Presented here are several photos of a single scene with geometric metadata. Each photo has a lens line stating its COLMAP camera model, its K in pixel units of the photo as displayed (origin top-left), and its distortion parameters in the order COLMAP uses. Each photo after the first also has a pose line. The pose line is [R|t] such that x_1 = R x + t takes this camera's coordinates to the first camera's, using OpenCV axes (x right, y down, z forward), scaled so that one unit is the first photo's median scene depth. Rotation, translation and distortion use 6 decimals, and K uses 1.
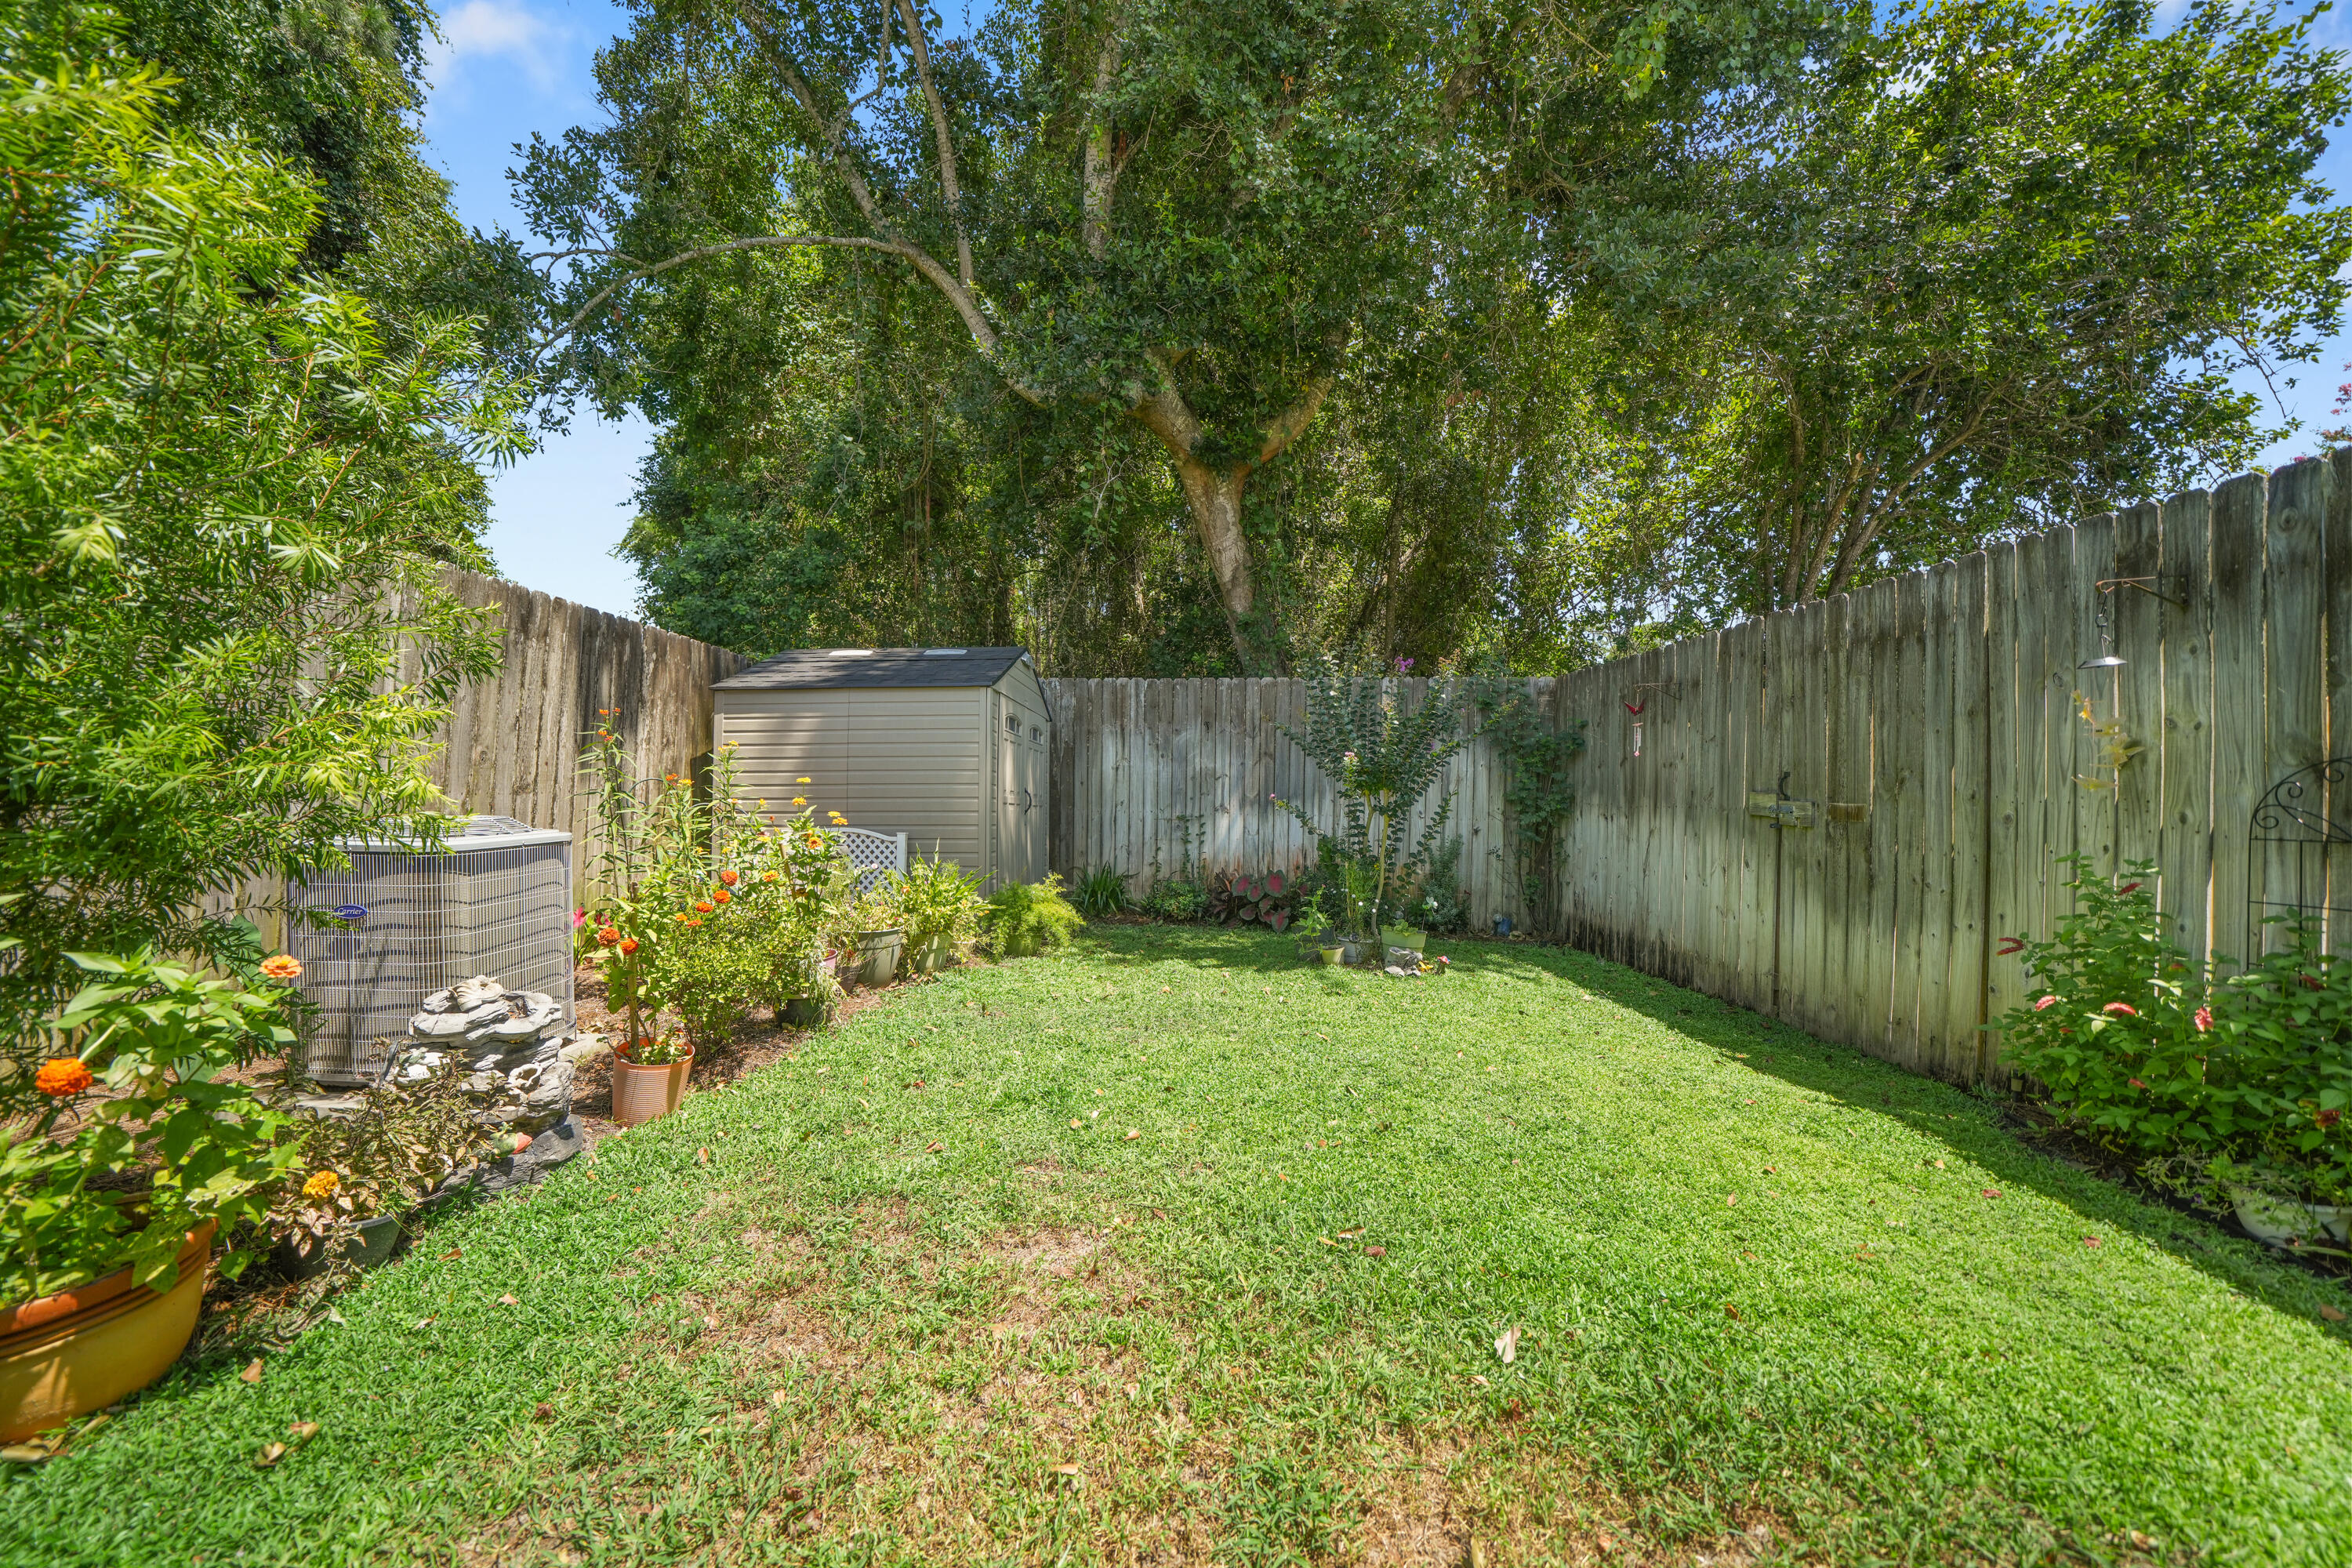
lens RADIAL K [[838.7, 0, 1176.0], [0, 838.7, 784.0], [0, 0, 1]] dist [-0.000540, -0.000062]
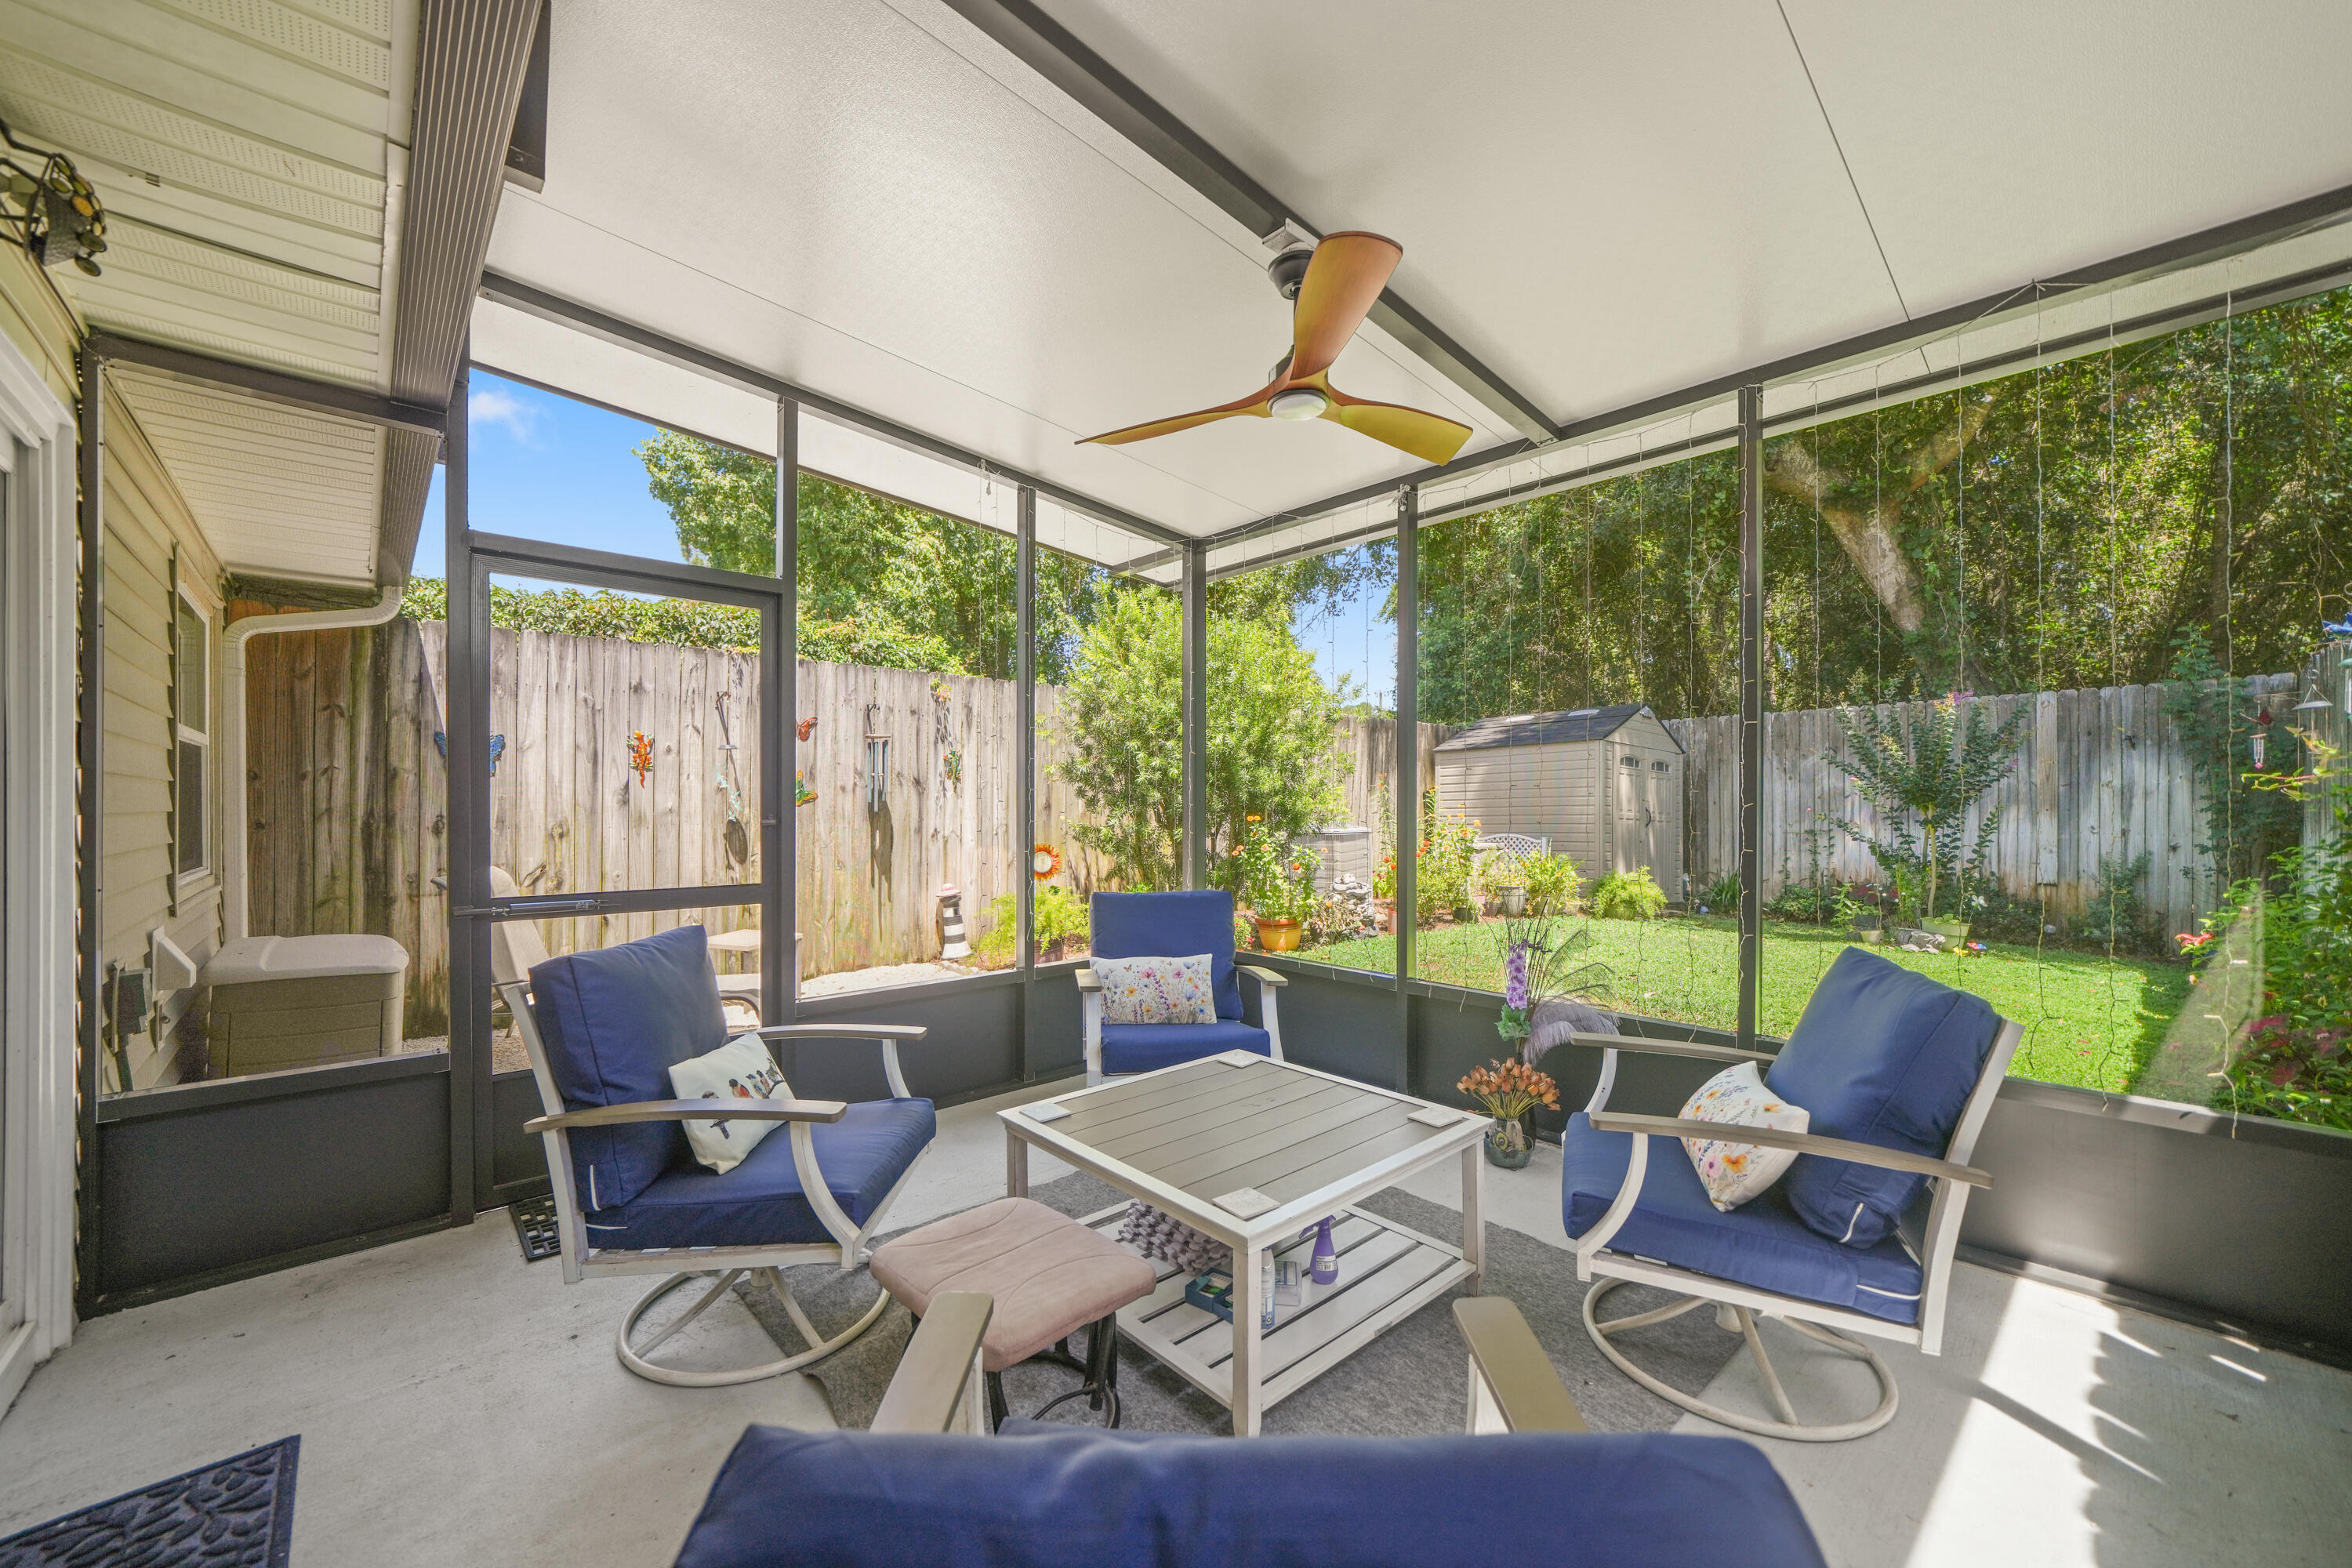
lens RADIAL K [[893.5, 0, 1172.9], [0, 893.5, 798.3], [0, 0, 1]] dist [0.000753, 0.000116]
pose [[0.685340, -0.017413, -0.728015, 0.407851], [0.012157, 0.999848, -0.012471, -0.000259], [0.728122, -0.000304, 0.685448, -0.630465]]
